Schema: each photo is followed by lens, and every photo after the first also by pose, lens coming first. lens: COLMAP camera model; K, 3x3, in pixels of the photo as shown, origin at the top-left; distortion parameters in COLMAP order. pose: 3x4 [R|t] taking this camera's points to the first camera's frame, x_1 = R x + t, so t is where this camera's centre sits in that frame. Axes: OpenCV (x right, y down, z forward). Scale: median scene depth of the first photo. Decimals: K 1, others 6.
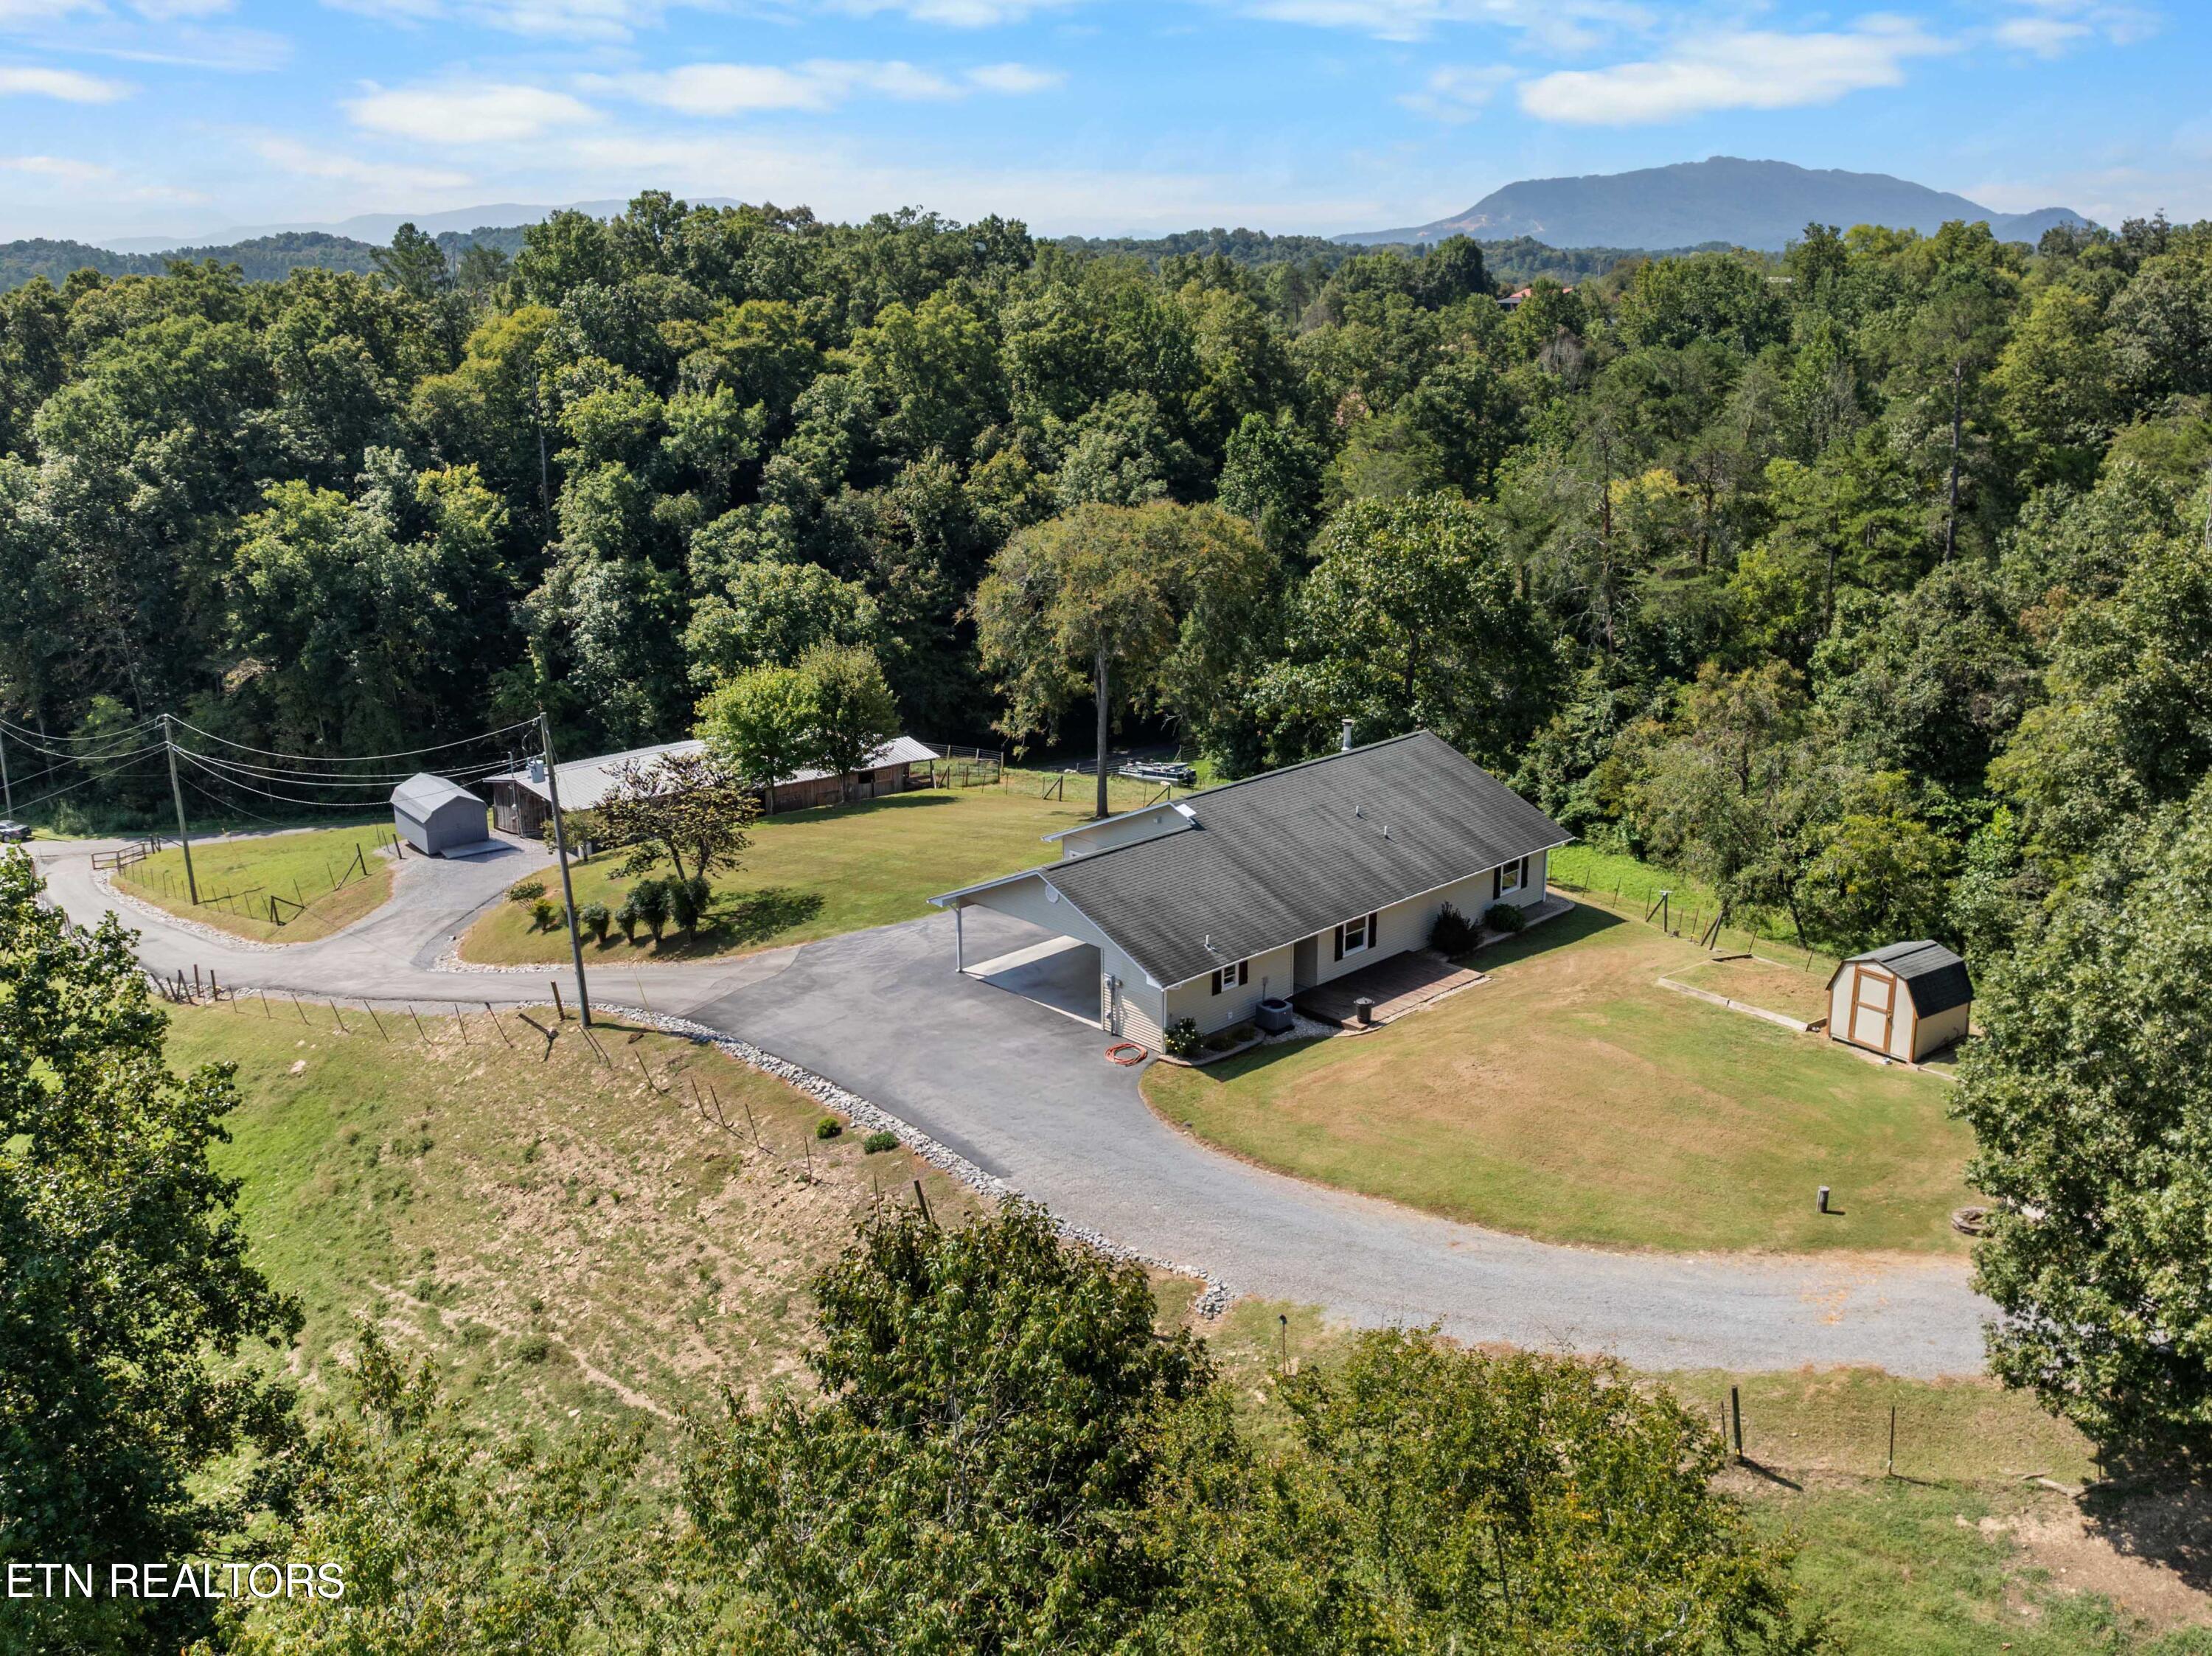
lens RADIAL K [[1851.6, 0, 1131.9], [0, 1851.6, 753.5], [0, 0, 1]] dist [-0.036506, -0.005143]
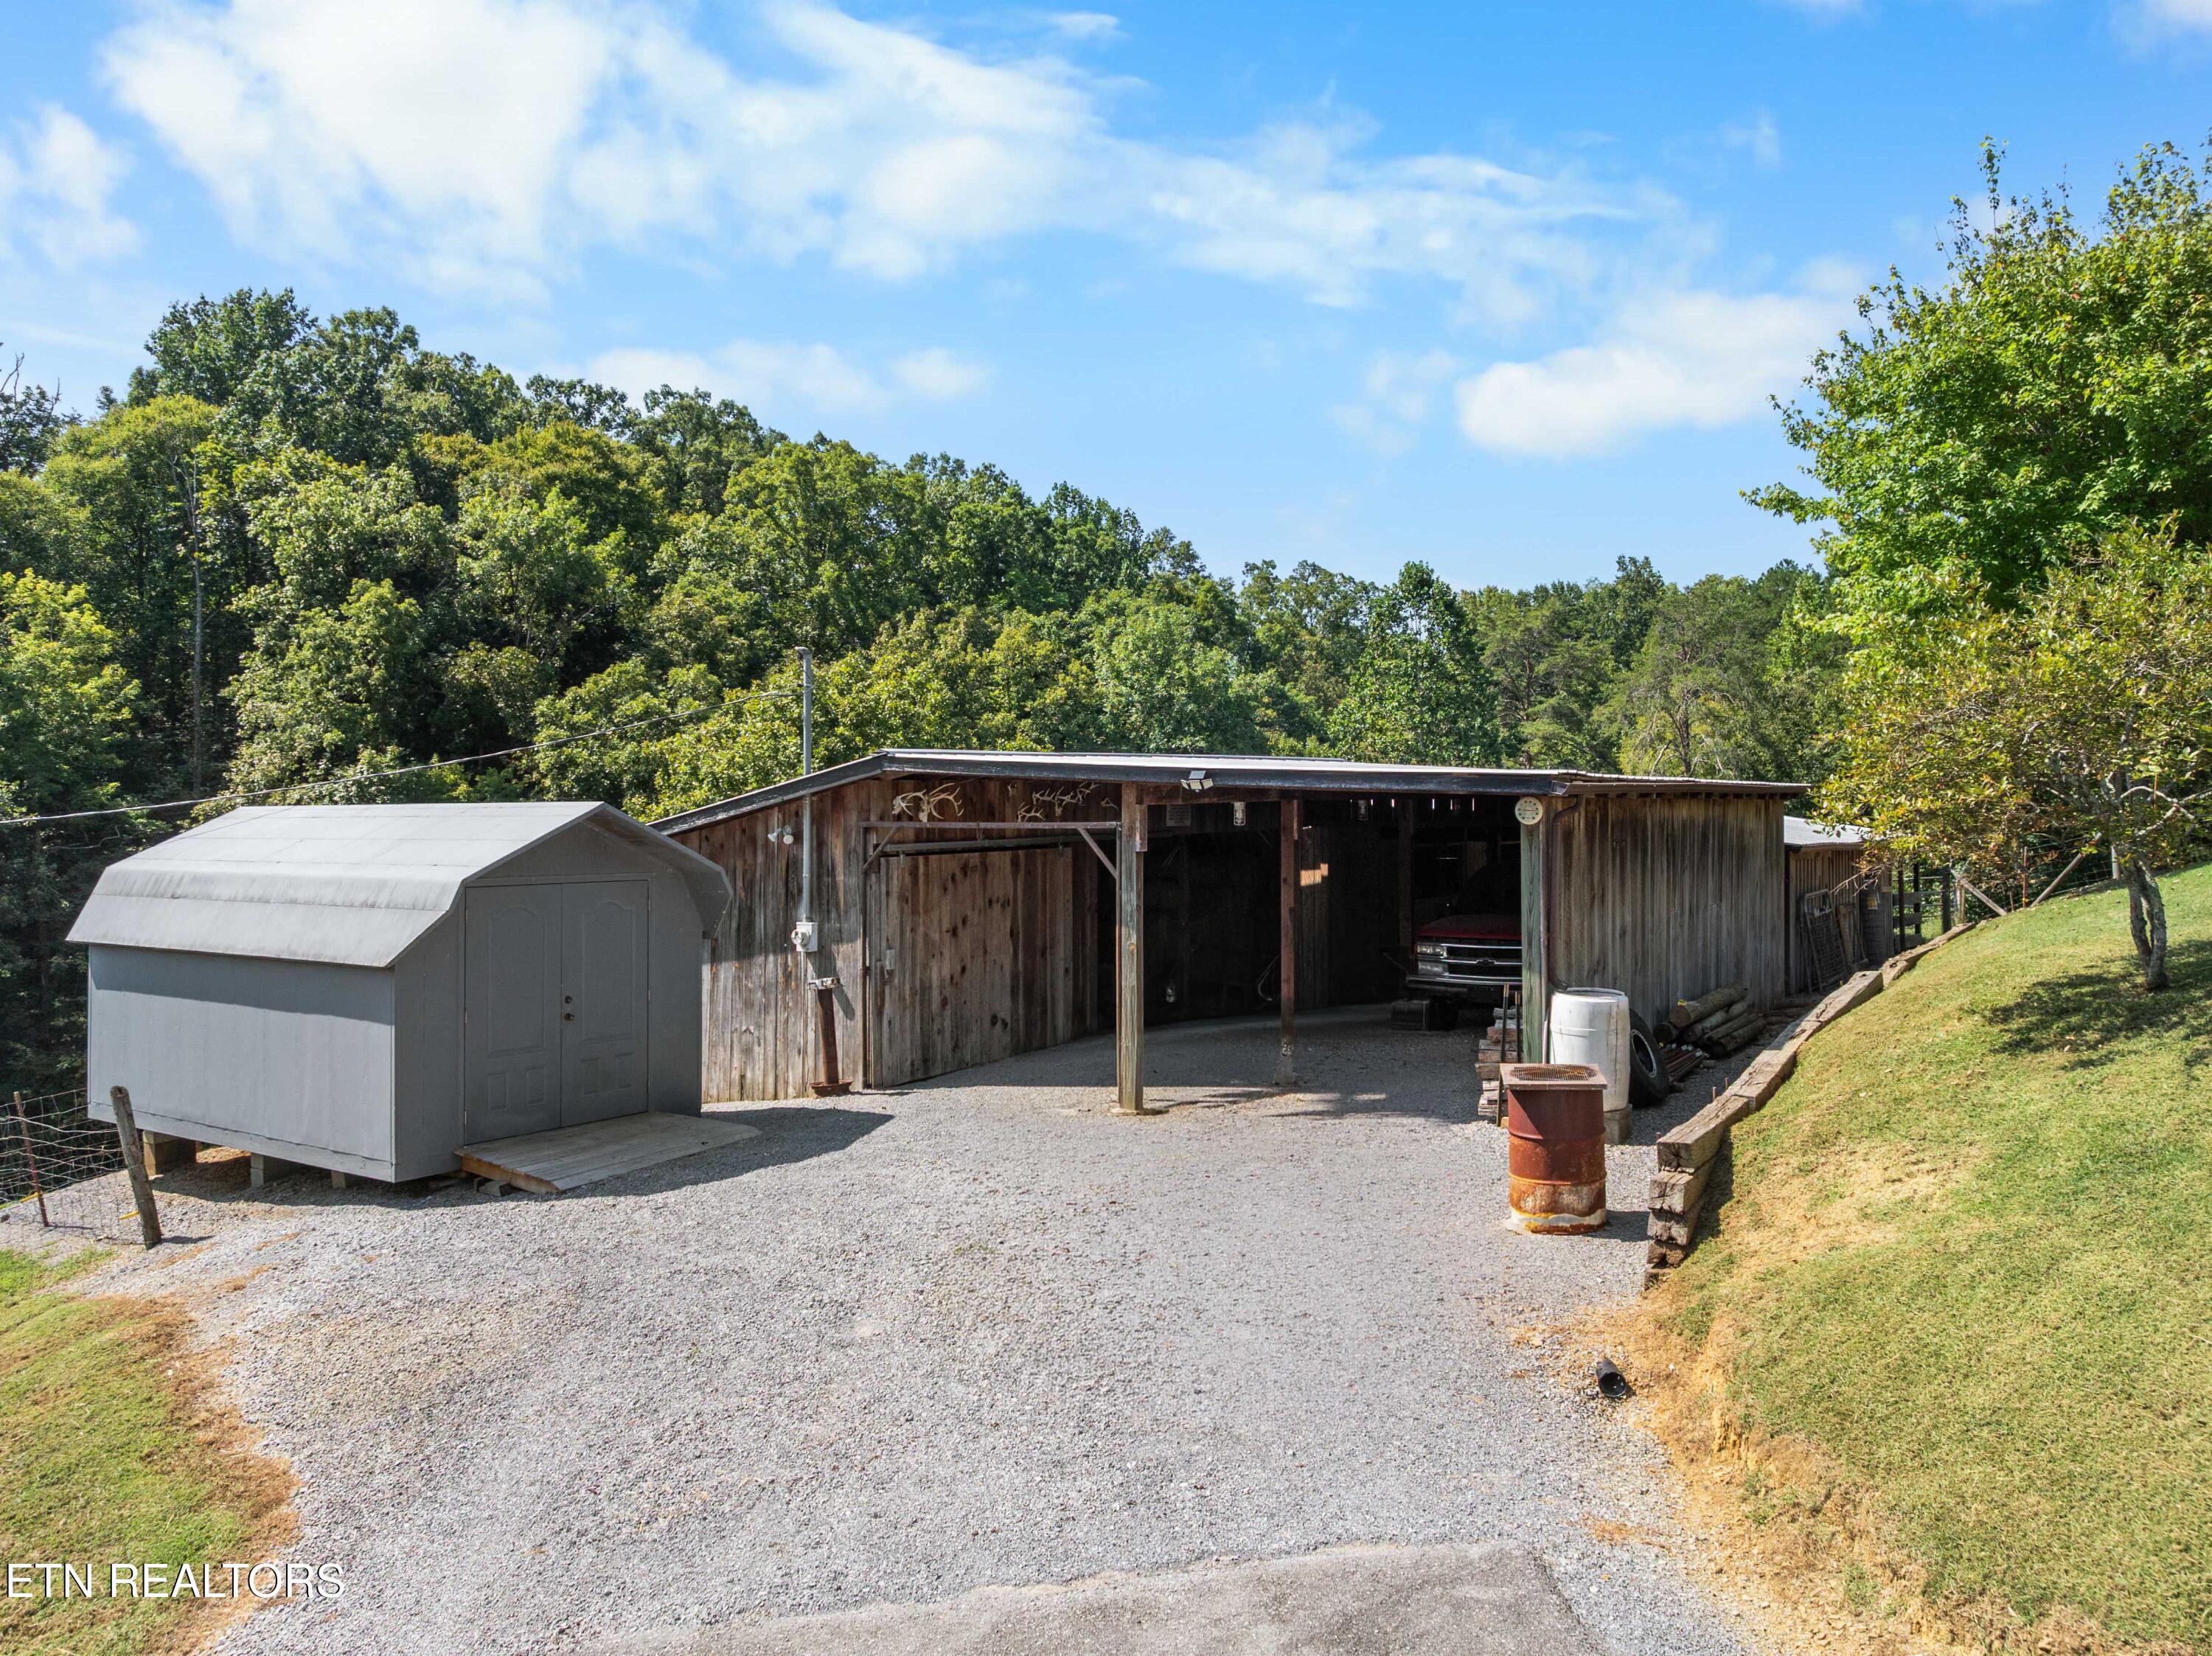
lens RADIAL K [[1680.0, 0, 1078.6], [0, 1680.0, 830.6], [0, 0, 1]] dist [-0.029384, -0.006195]
pose [[0.960431, 0.002658, 0.278506, -0.222639], [0.064449, 0.970694, -0.231515, 0.037533], [-0.270960, 0.240304, 0.932113, 0.519012]]
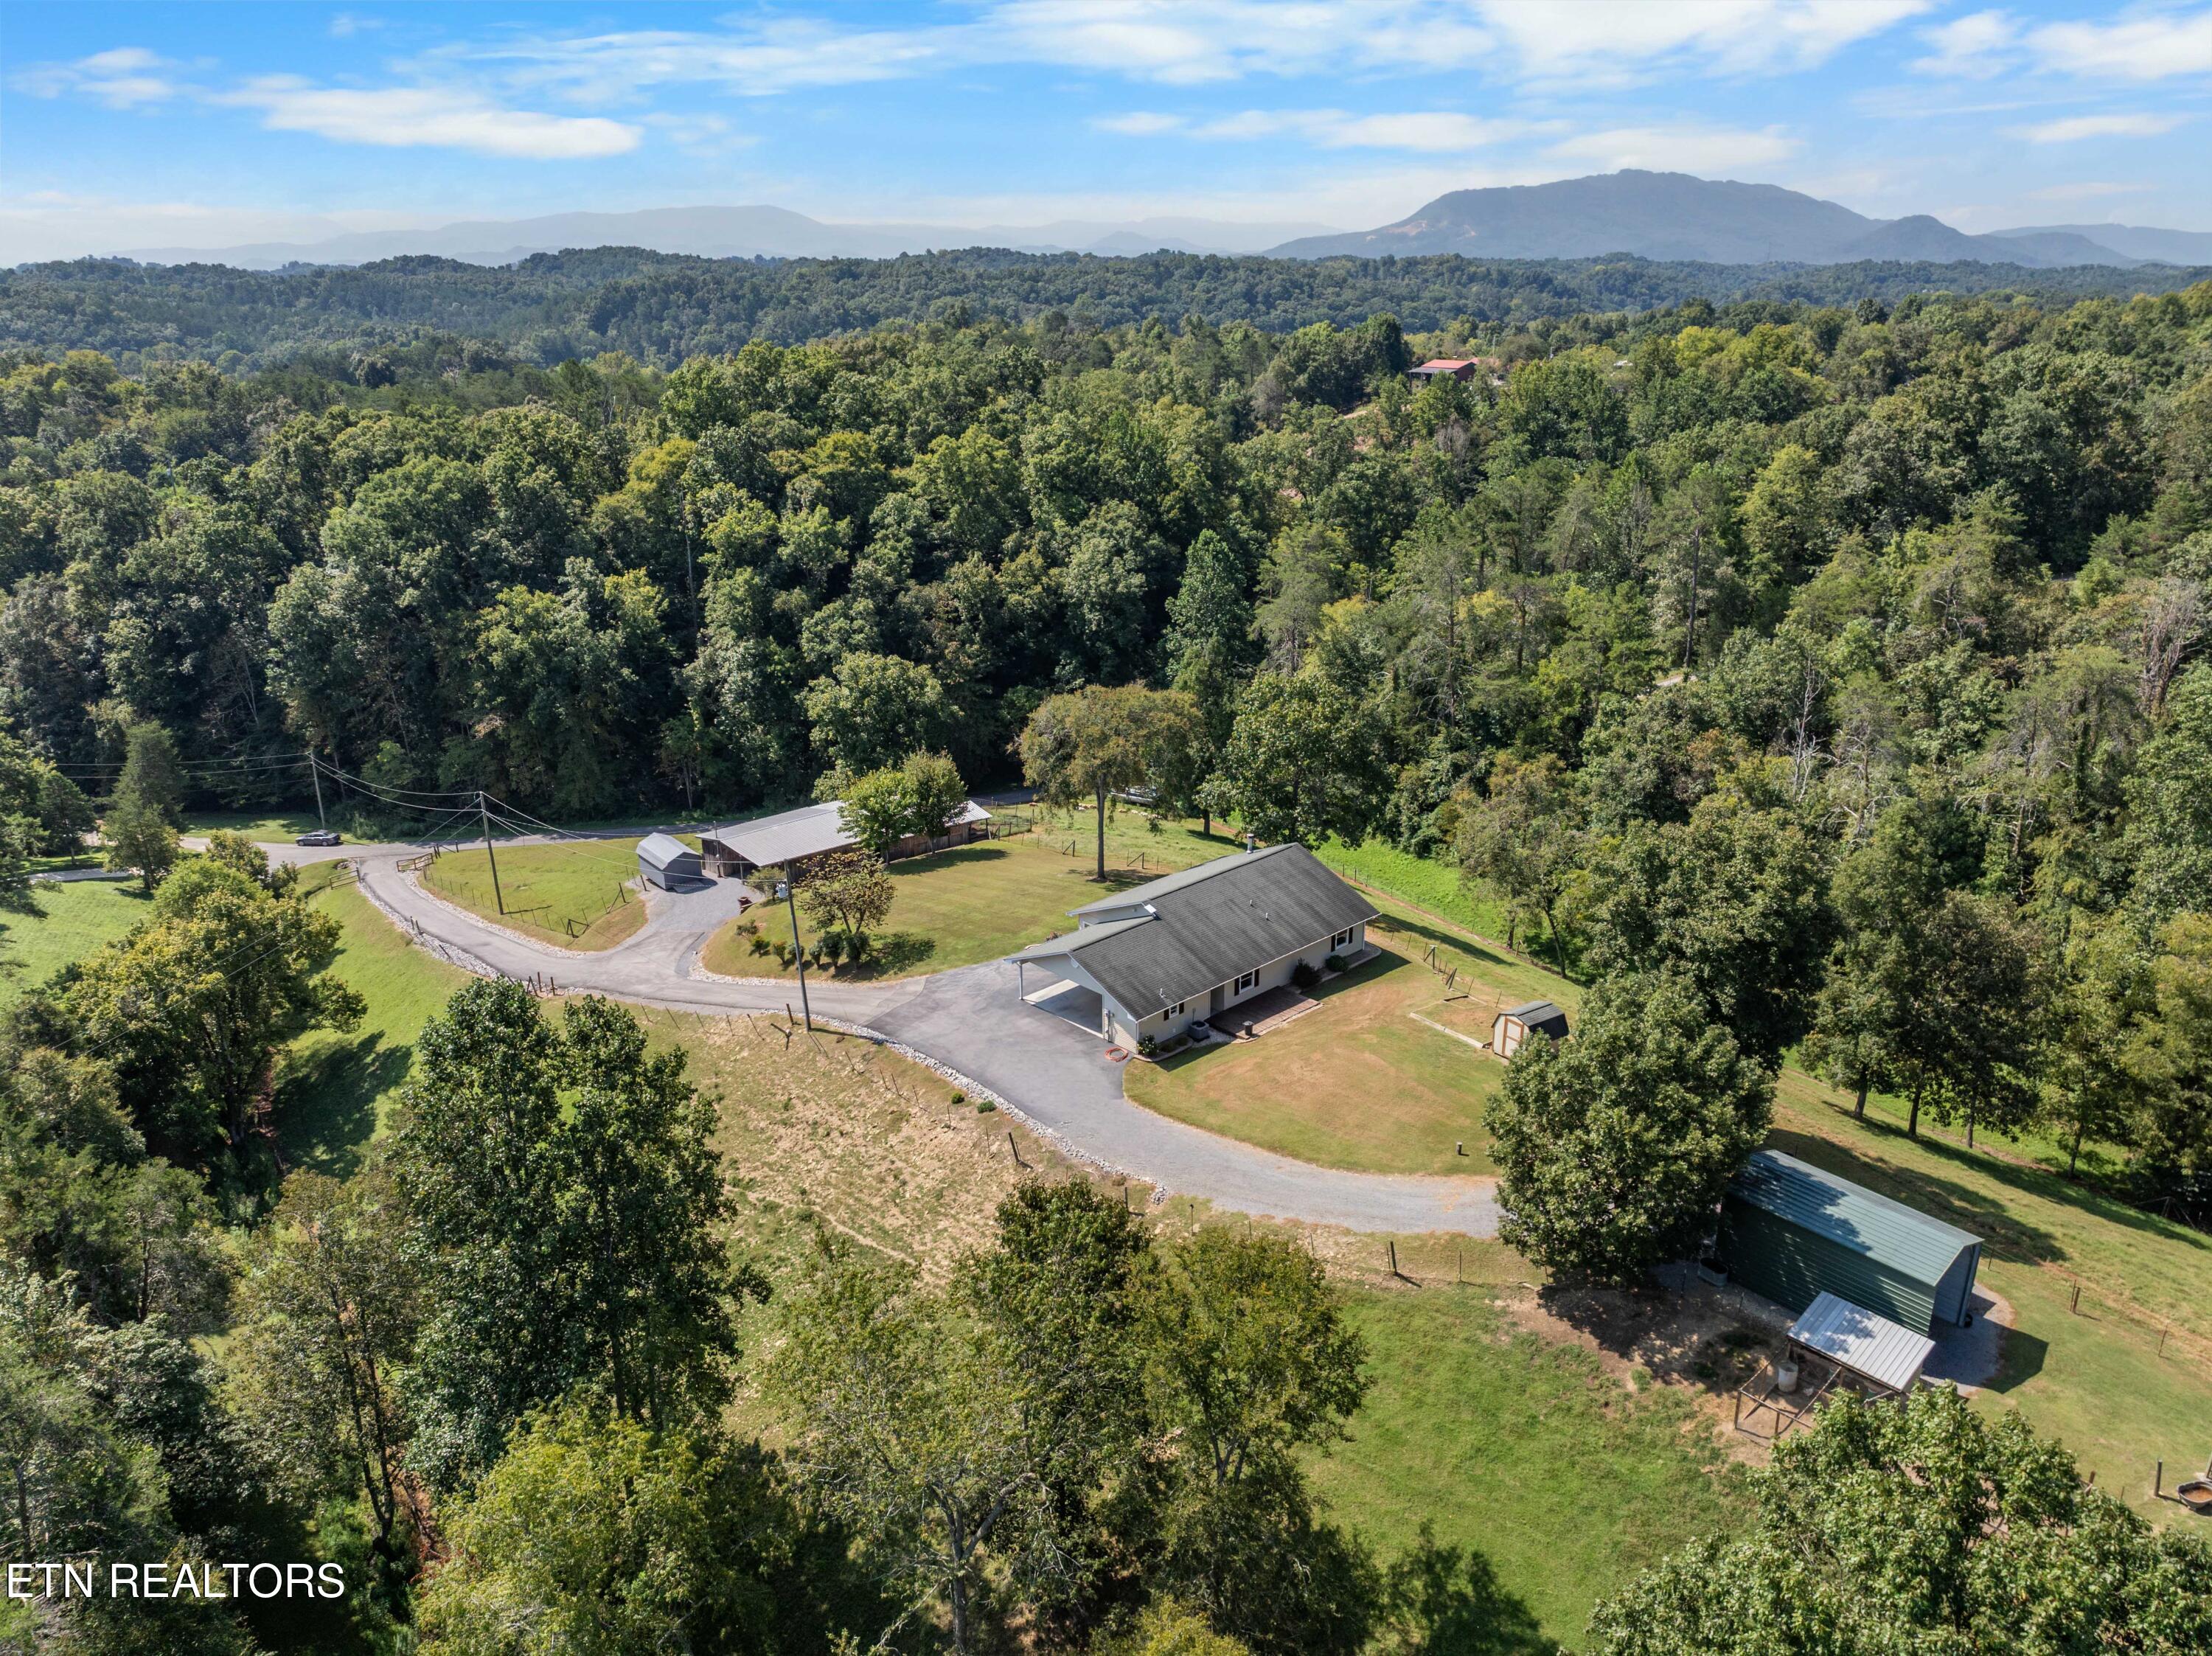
lens RADIAL K [[1561.1, 0, 1109.6], [0, 1561.1, 835.2], [0, 0, 1]] dist [-0.035419, -0.001292]
pose [[0.999979, -0.000255, -0.006512, 0.000041], [0.000880, 0.995363, 0.096185, -0.071355], [0.006457, -0.096188, 0.995342, -0.181726]]
